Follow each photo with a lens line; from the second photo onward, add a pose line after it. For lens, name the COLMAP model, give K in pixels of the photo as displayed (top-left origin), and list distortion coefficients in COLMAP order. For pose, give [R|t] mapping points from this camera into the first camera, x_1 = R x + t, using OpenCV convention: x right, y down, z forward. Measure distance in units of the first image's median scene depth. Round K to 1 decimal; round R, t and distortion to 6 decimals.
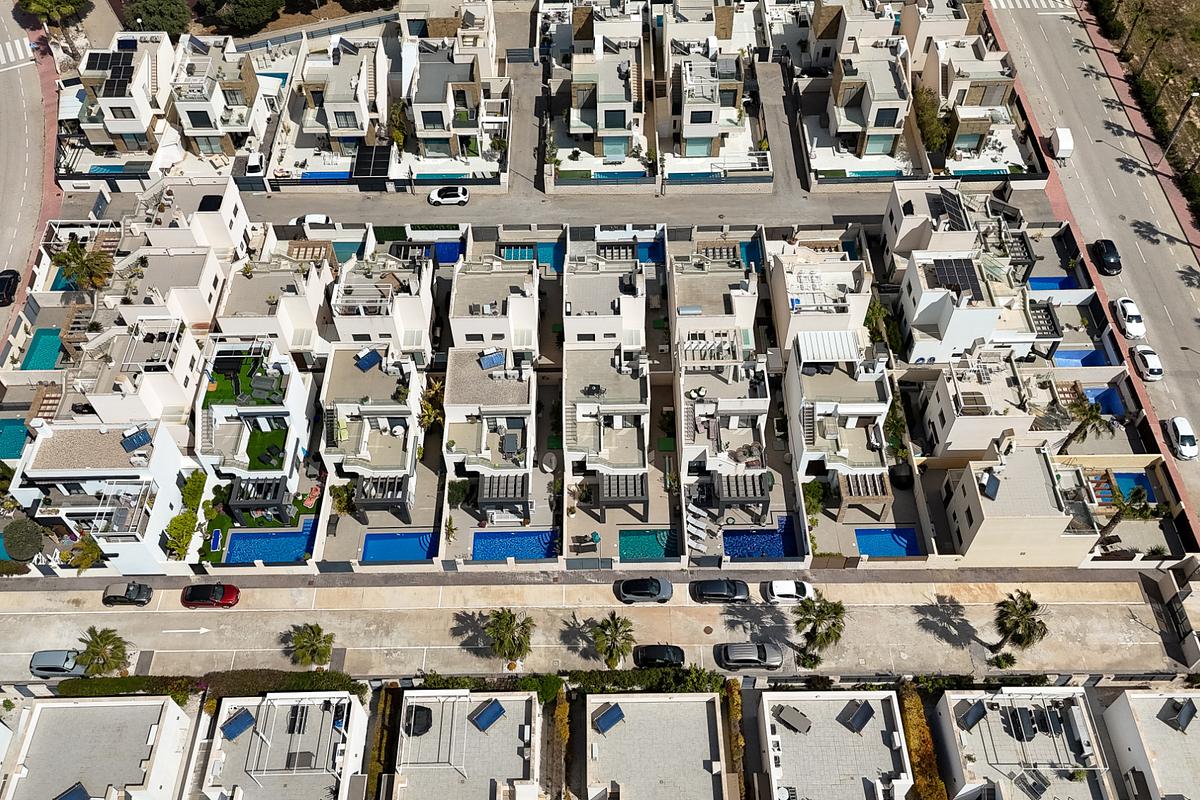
lens RADIAL K [[1052.8, 0, 595.1], [0, 1052.8, 401.0], [0, 0, 1]] dist [0.032049, -0.025935]
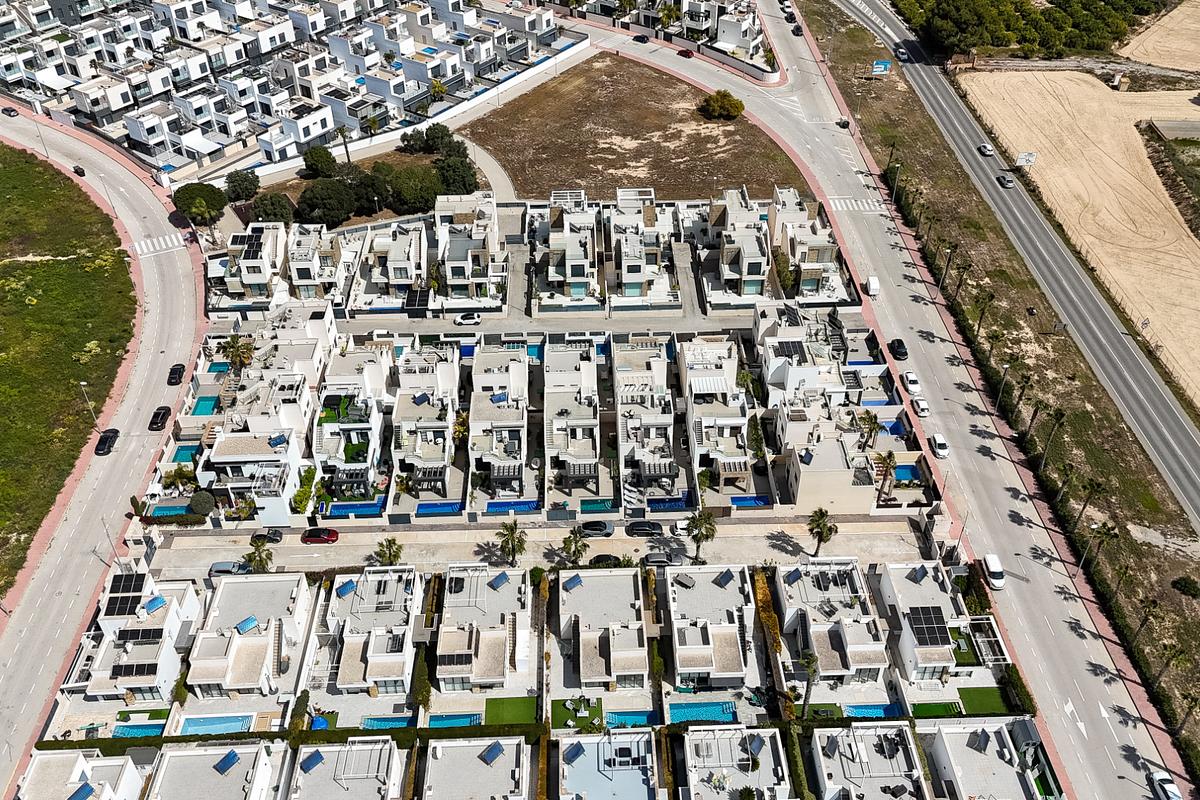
lens RADIAL K [[1052.8, 0, 600.6], [0, 1052.8, 400.9], [0, 0, 1]] dist [0.032049, -0.025935]
pose [[0.999659, -0.012745, 0.022799, 0.017815], [0.017748, 0.971858, -0.234900, 0.327732], [-0.019164, 0.235224, 0.971752, -0.522801]]
